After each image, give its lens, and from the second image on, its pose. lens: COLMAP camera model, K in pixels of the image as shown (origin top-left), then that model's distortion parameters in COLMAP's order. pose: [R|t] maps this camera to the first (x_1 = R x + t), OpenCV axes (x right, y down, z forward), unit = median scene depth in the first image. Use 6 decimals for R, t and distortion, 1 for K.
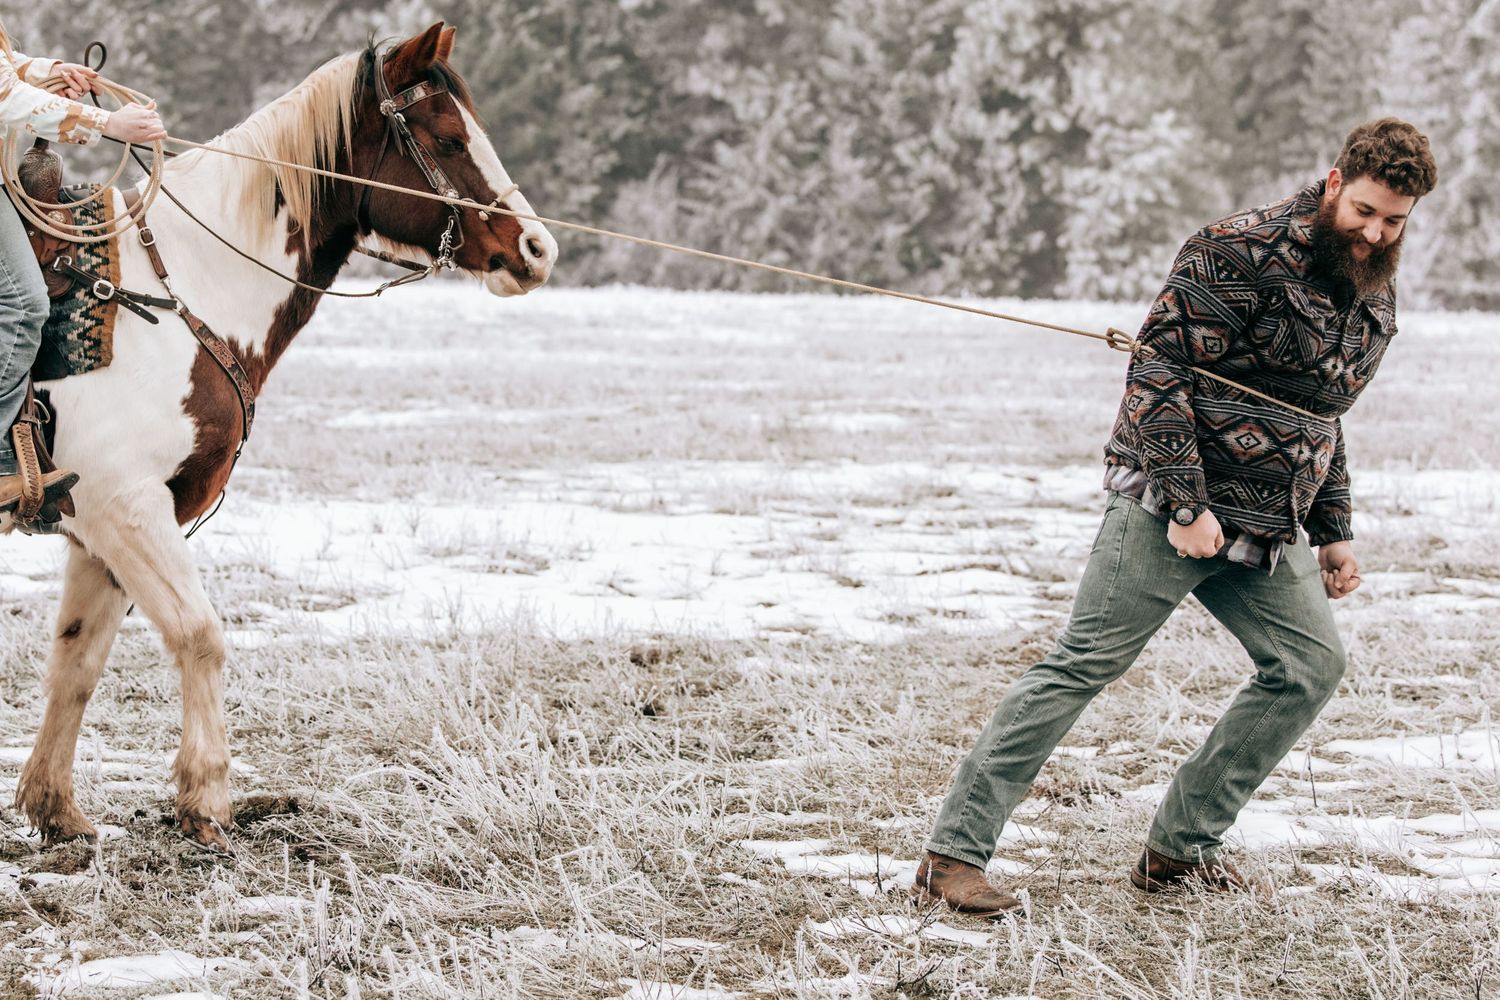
lens RADIAL K [[5958.2, 0, 418.4], [0, 5958.2, 498.9], [0, 0, 1]] dist [0.034451, 0.160348]
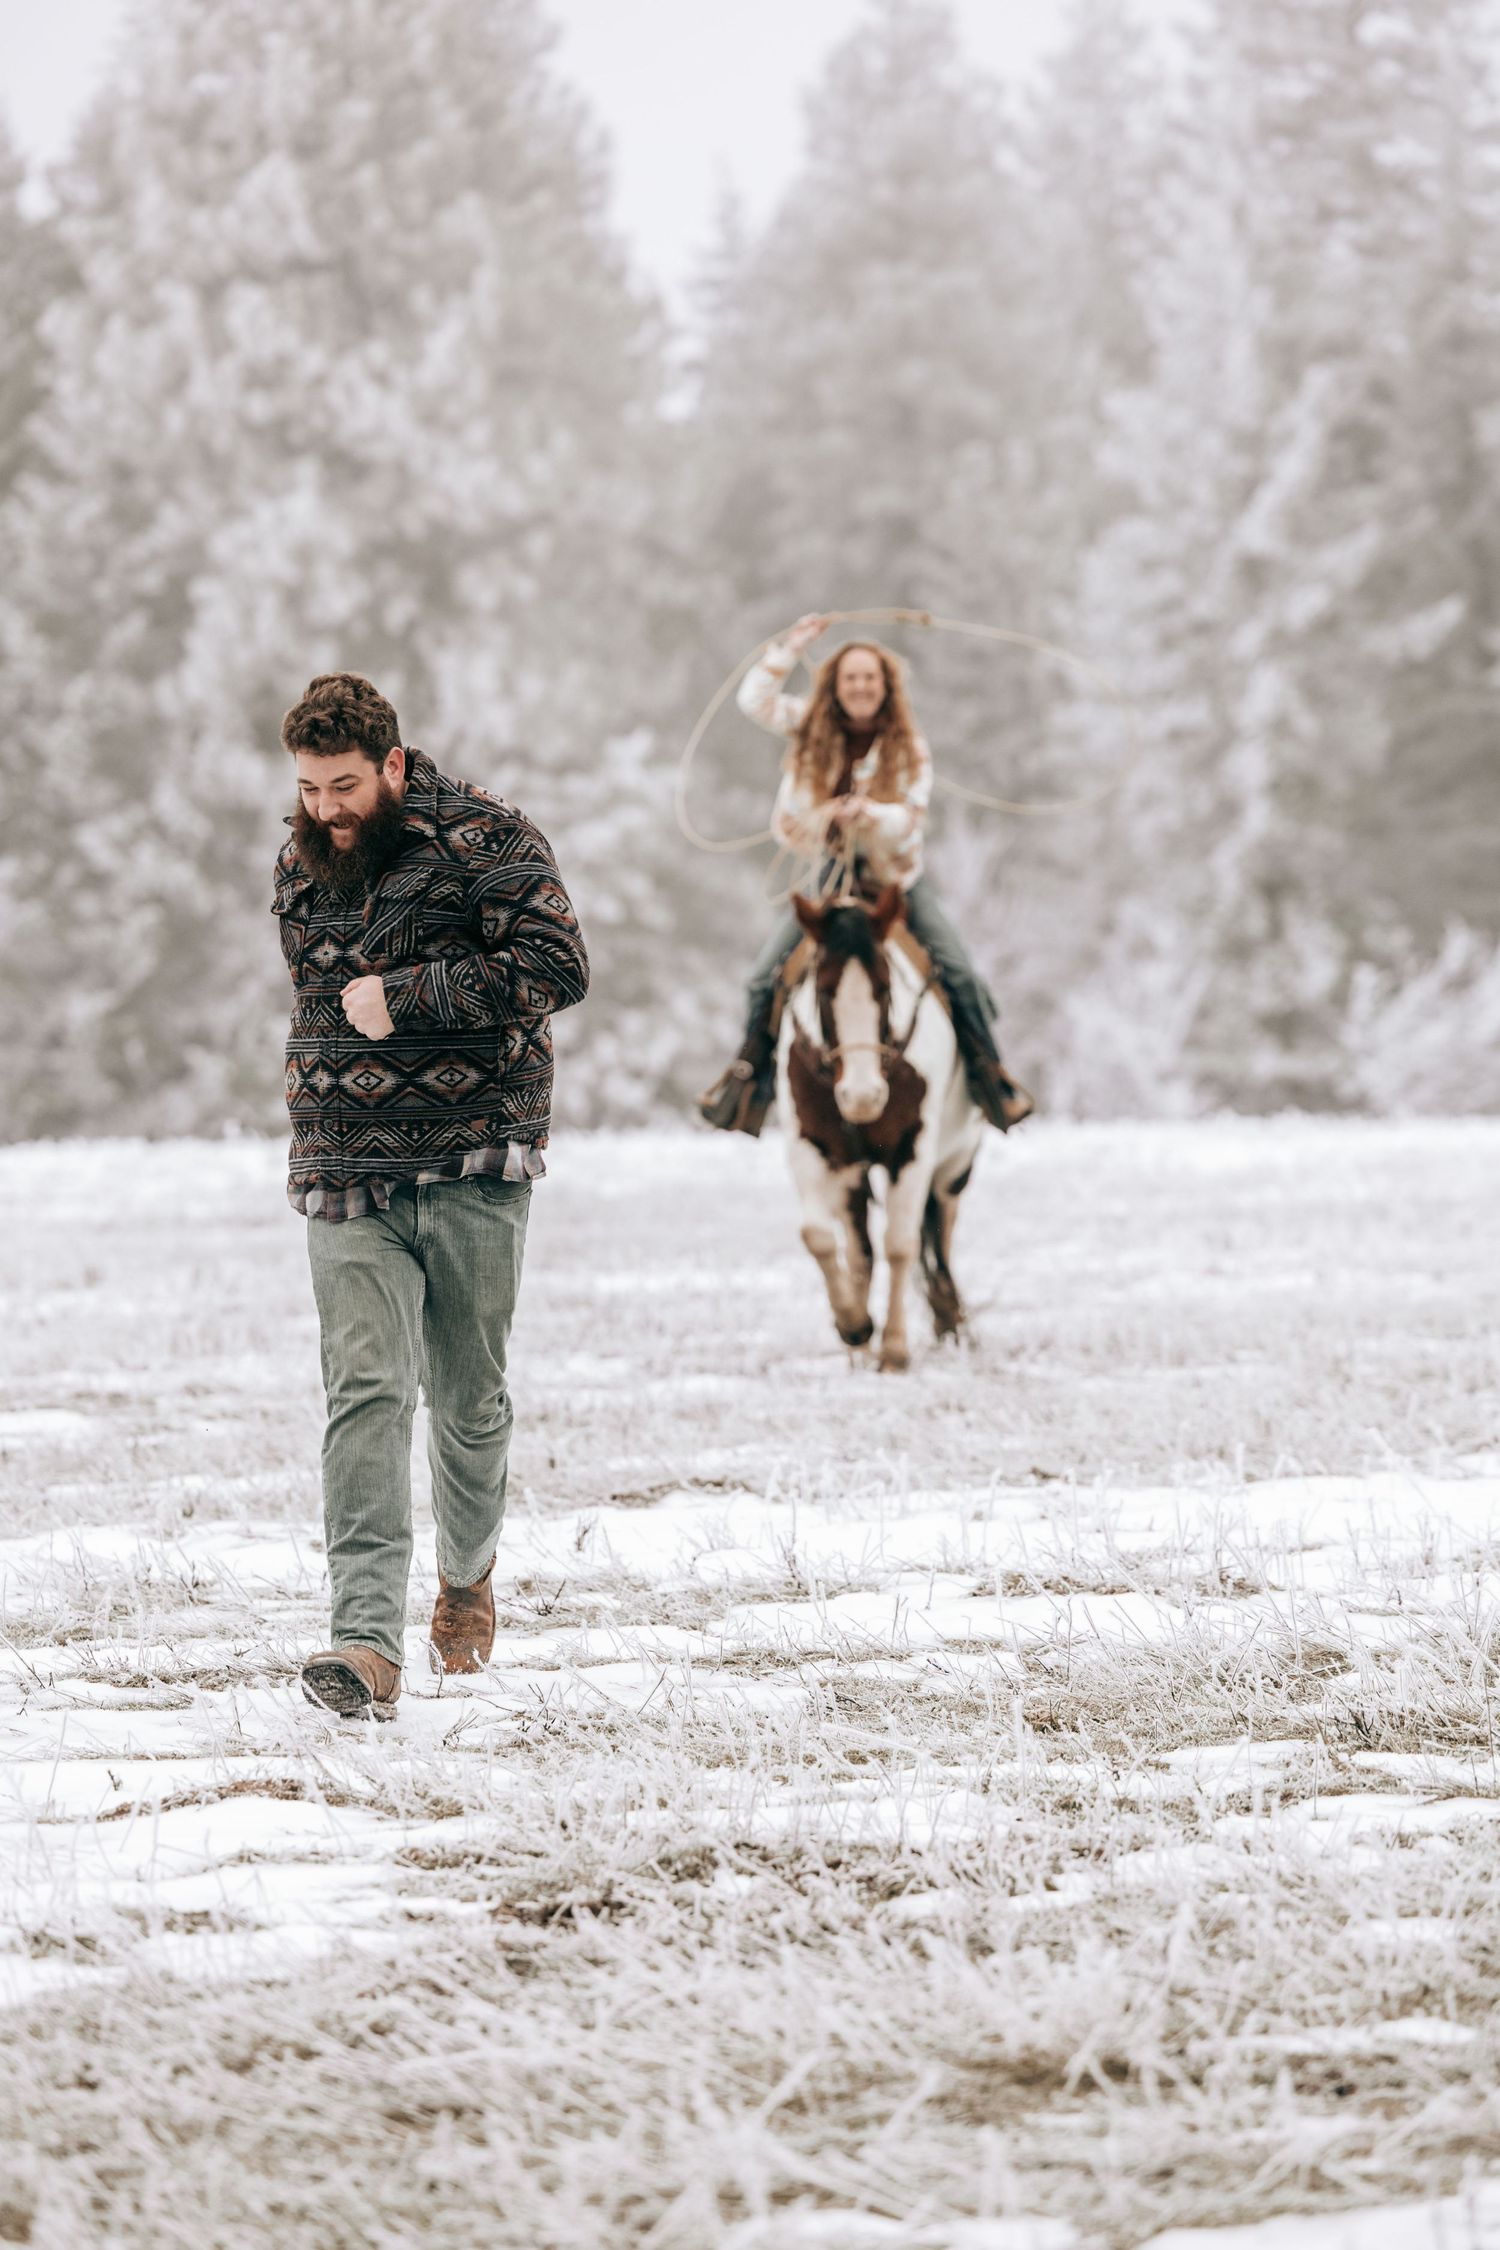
lens RADIAL K [[10868.7, 0, 756.7], [0, 10868.7, 944.1], [0, 0, 1]] dist [0.175176, 6.417516]
pose [[0.989690, -0.047045, 0.135276, 0.015179], [0.054092, 0.997338, -0.048894, -0.004330], [-0.132616, 0.055707, 0.989601, 0.127328]]
